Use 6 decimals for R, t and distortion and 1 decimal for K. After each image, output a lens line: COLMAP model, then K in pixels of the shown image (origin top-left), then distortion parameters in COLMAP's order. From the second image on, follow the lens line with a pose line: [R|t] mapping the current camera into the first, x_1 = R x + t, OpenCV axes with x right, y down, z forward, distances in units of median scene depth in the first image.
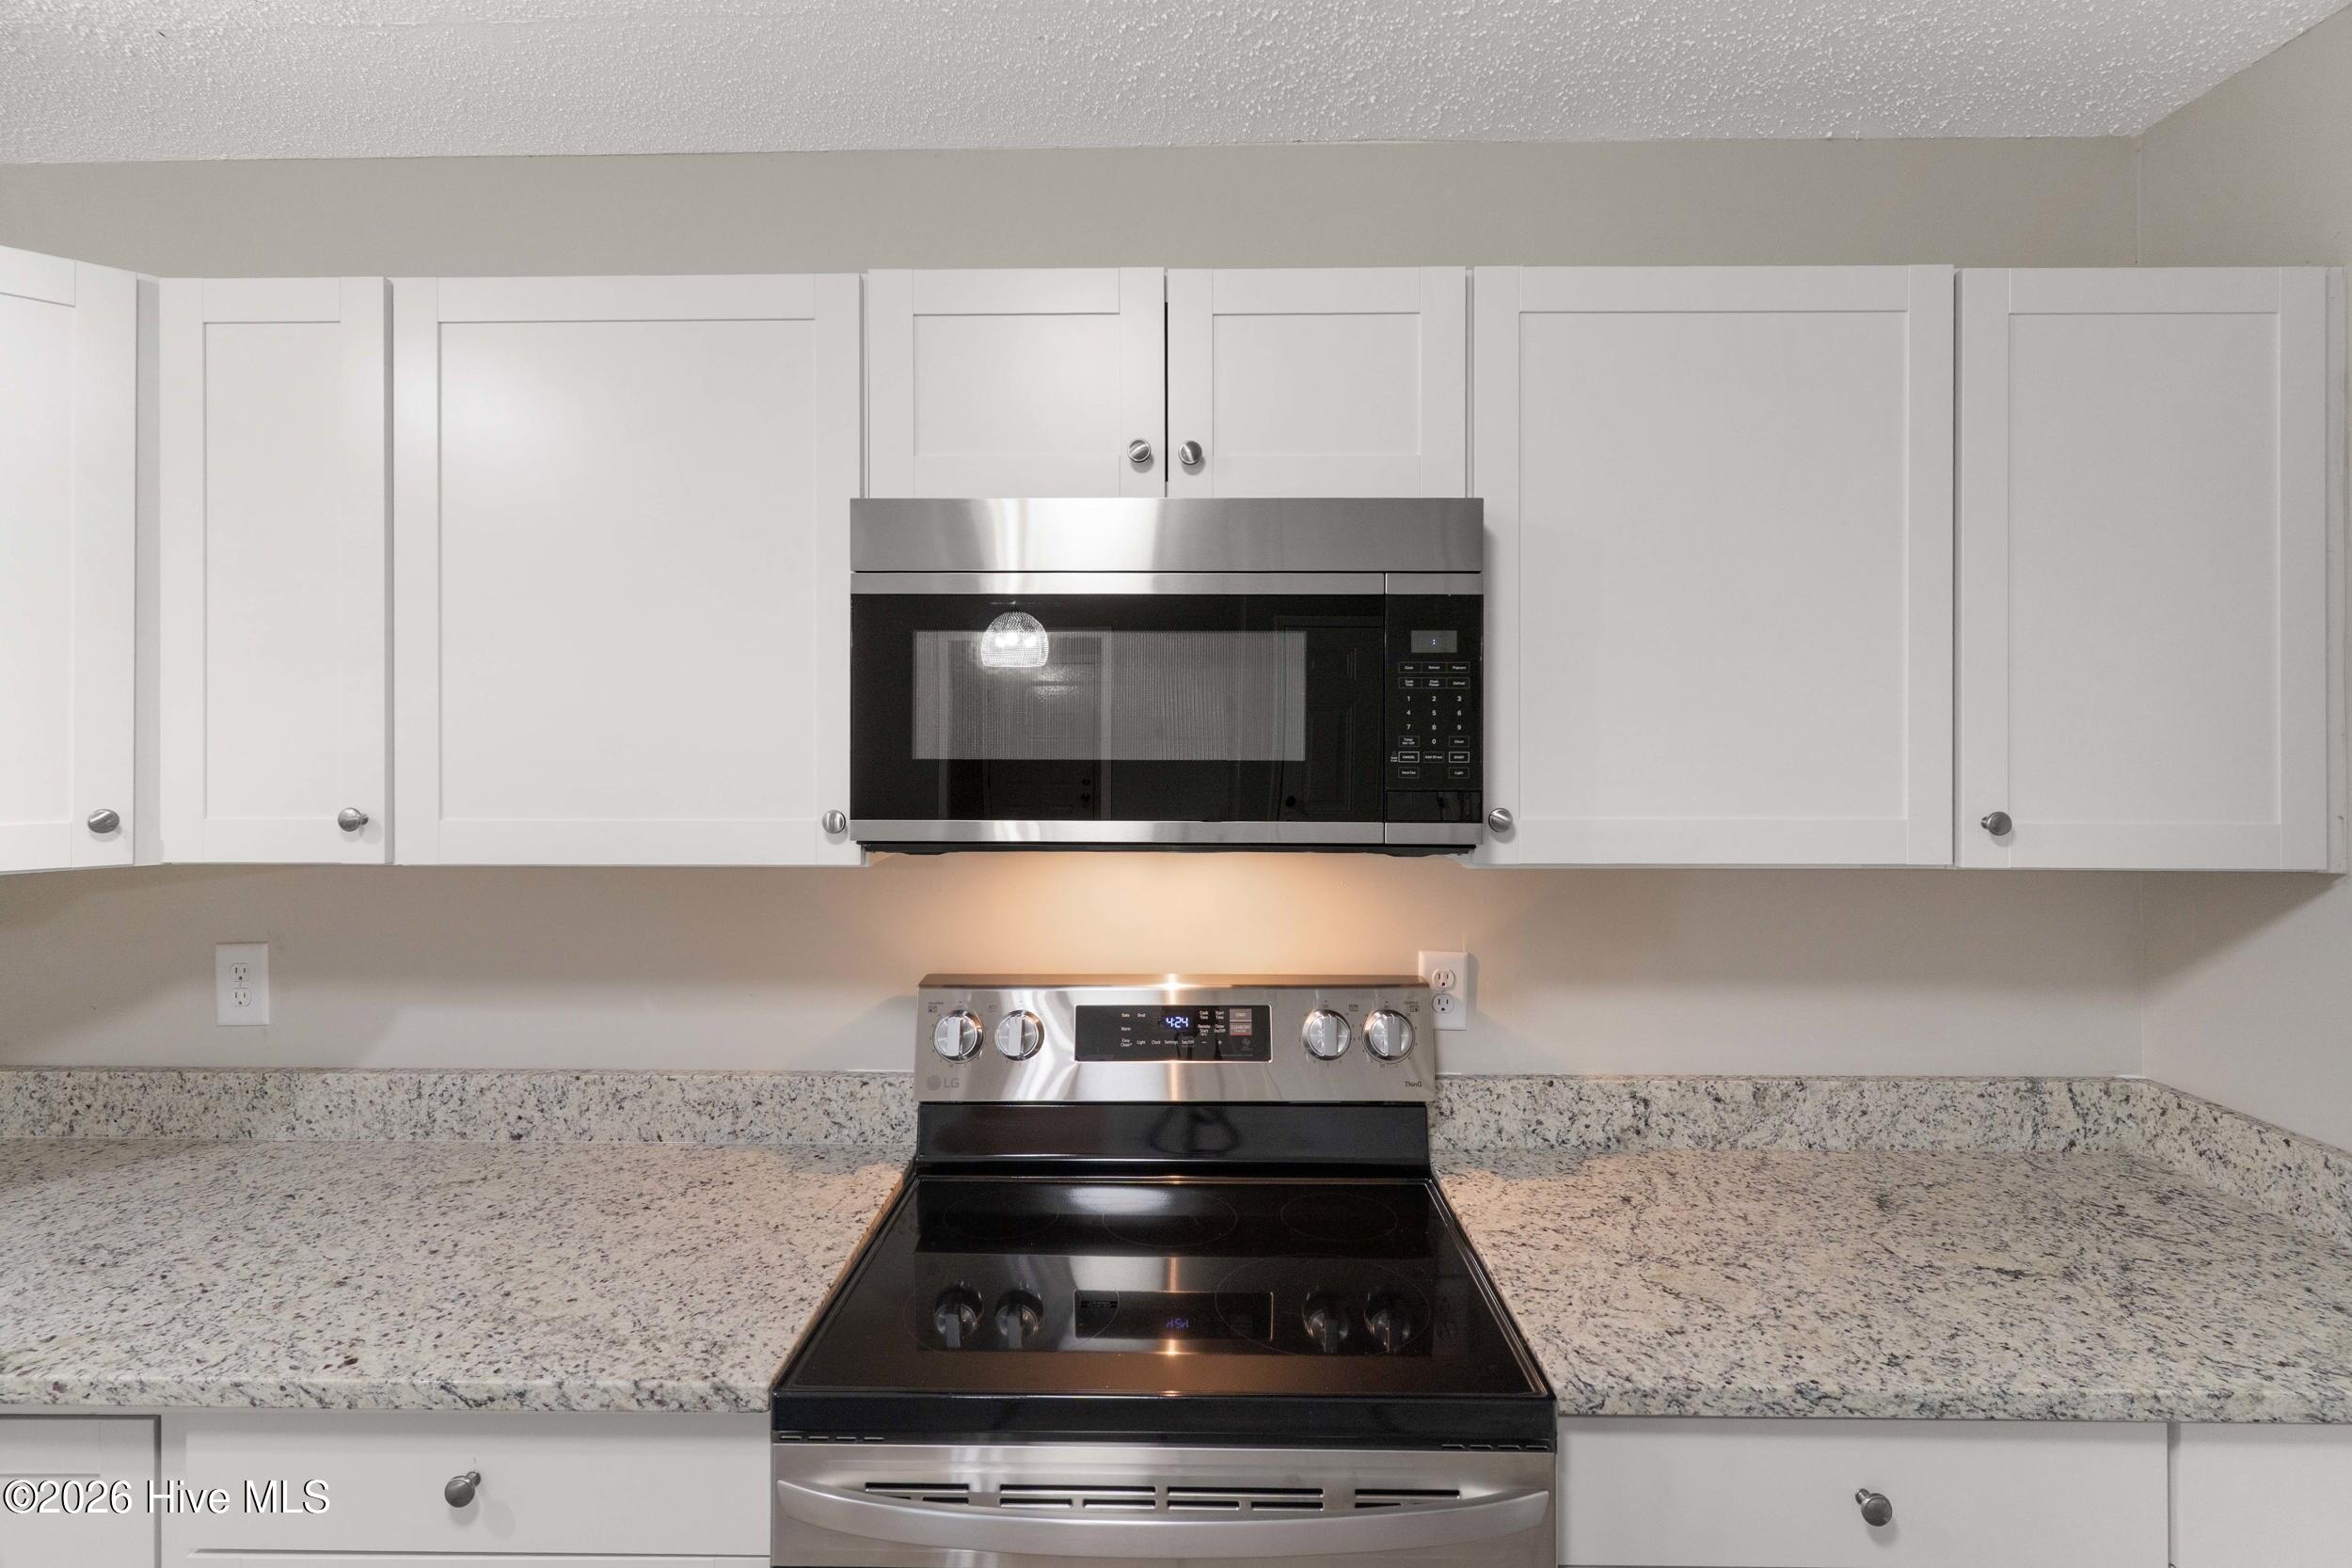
lens RADIAL K [[1141.1, 0, 1178.2], [0, 1141.1, 764.4], [0, 0, 1]] dist [0.008136, -0.001783]
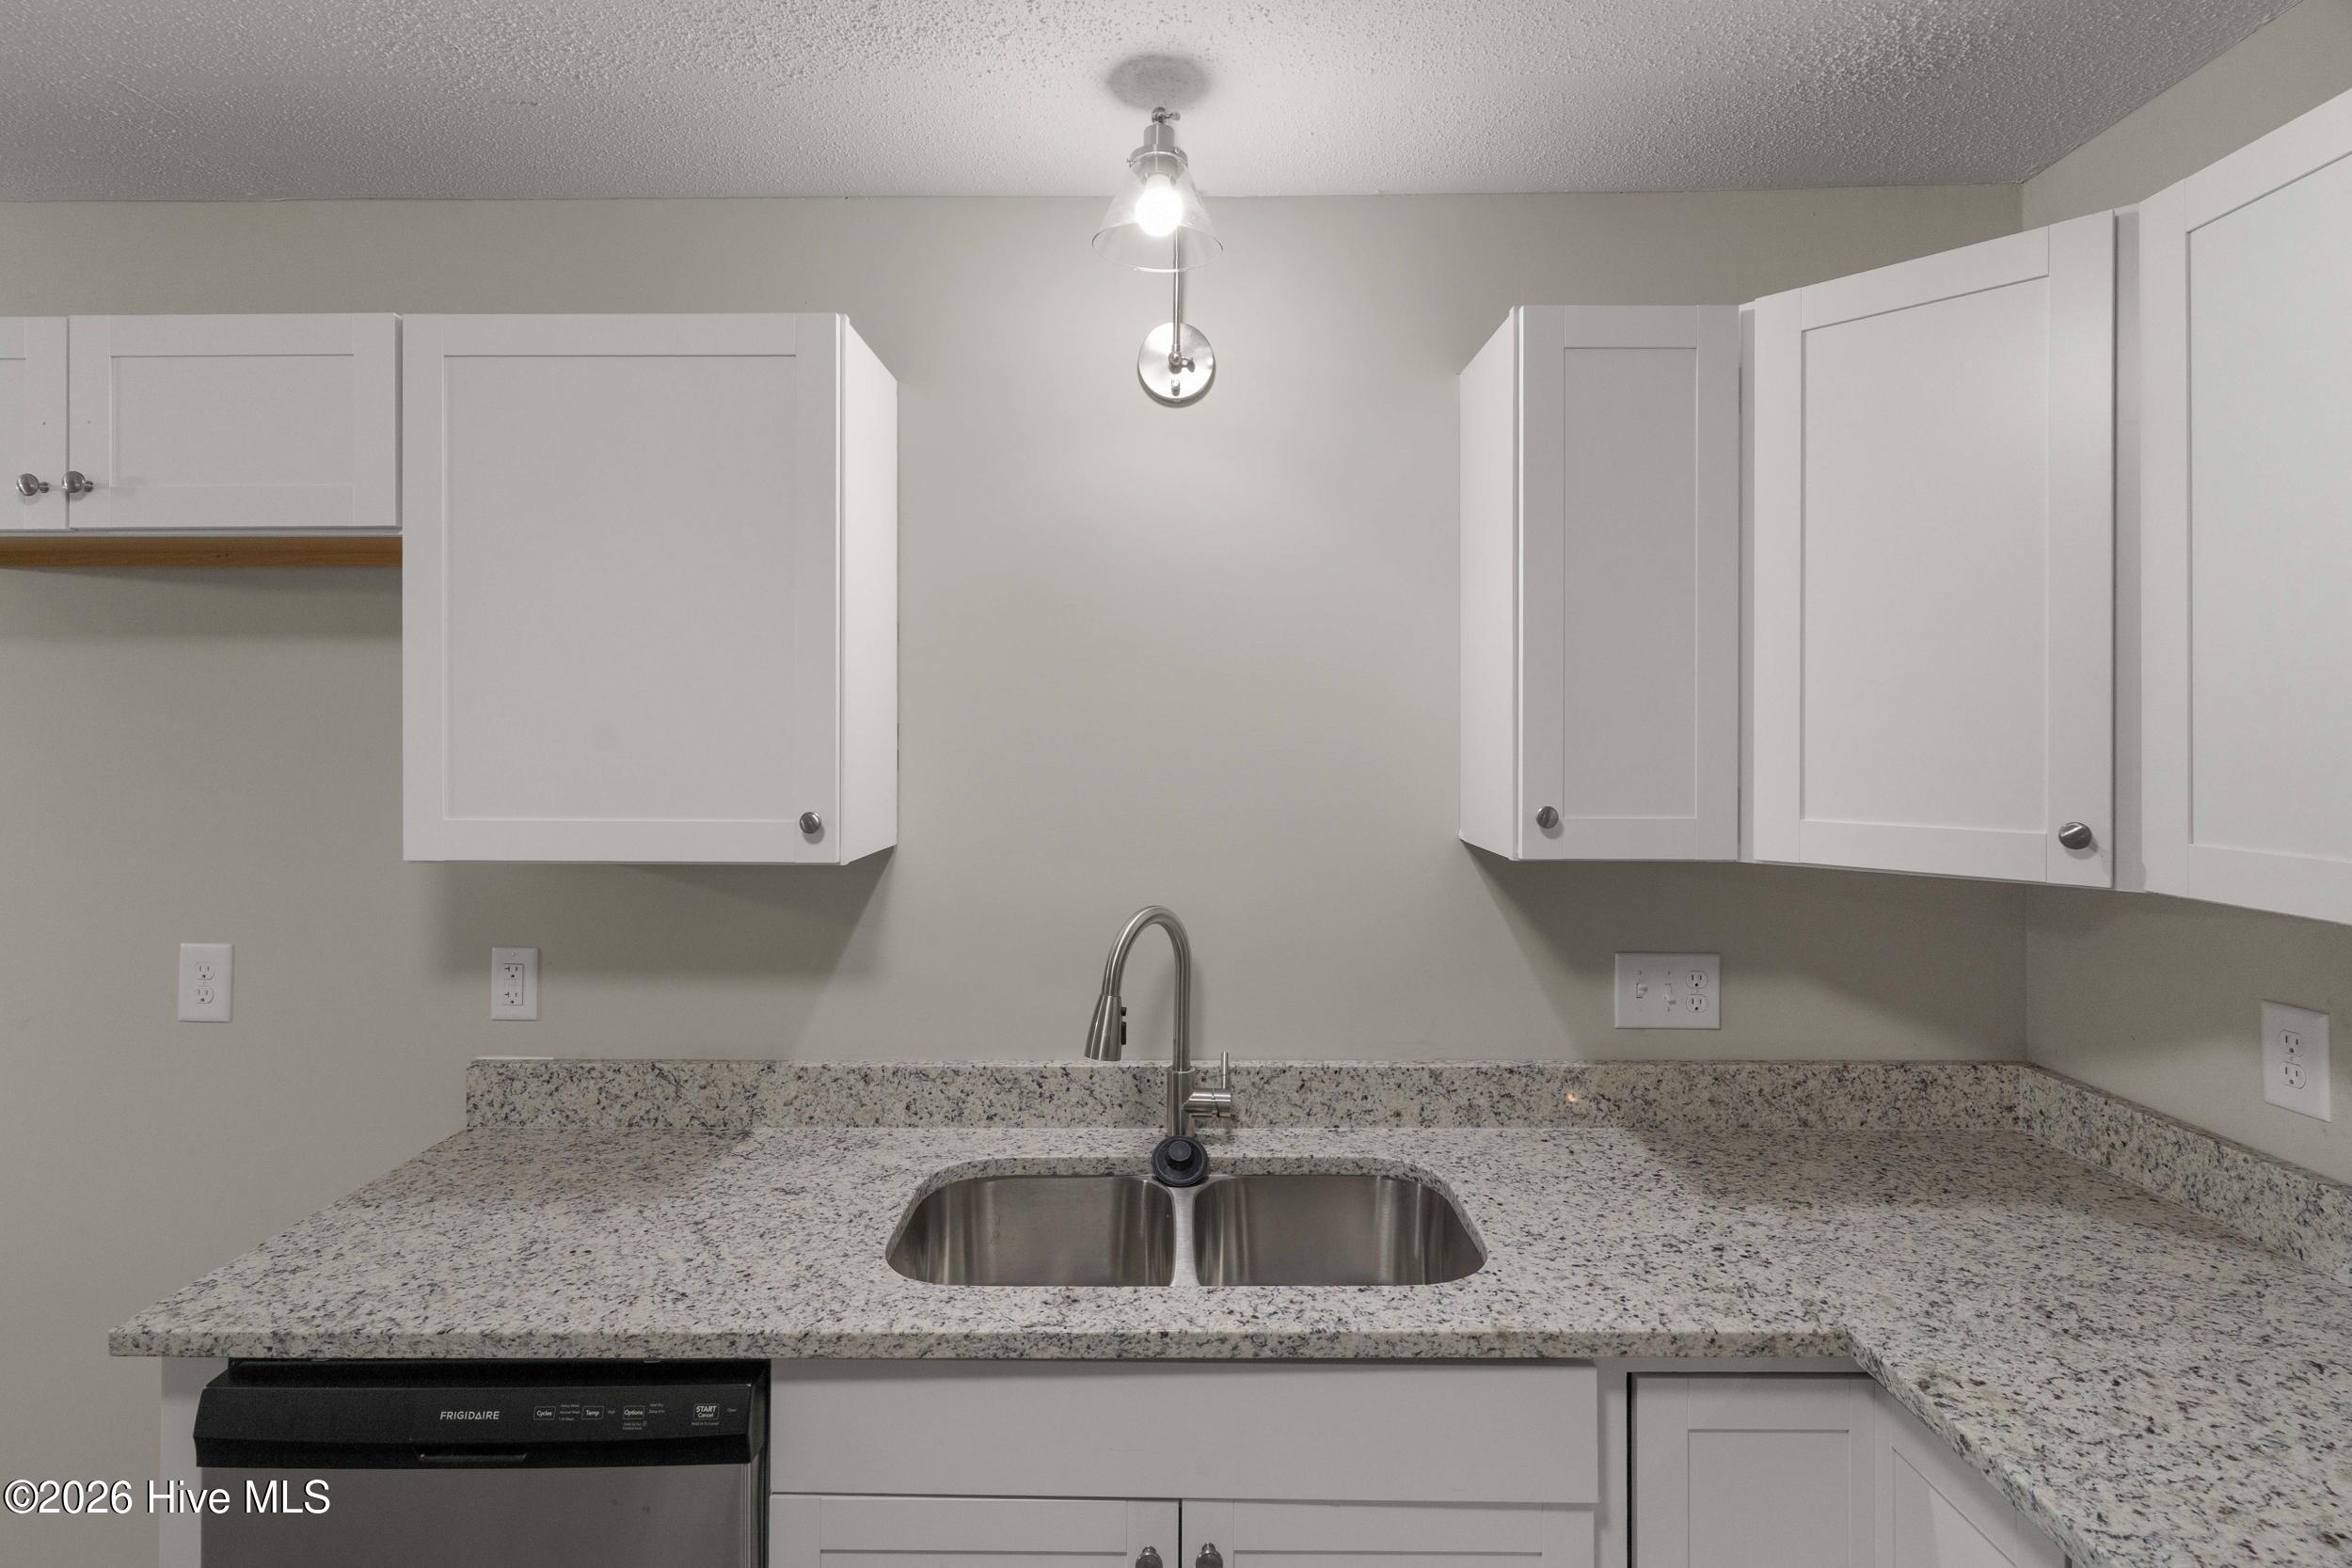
lens RADIAL K [[1141.1, 0, 1165.0], [0, 1141.1, 727.4], [0, 0, 1]] dist [0.008136, -0.001783]
pose [[0.001822, -0.002797, -0.999994, -0.037730], [-0.033089, 0.999448, -0.002855, -0.009157], [0.999451, 0.033094, 0.001728, 0.272292]]
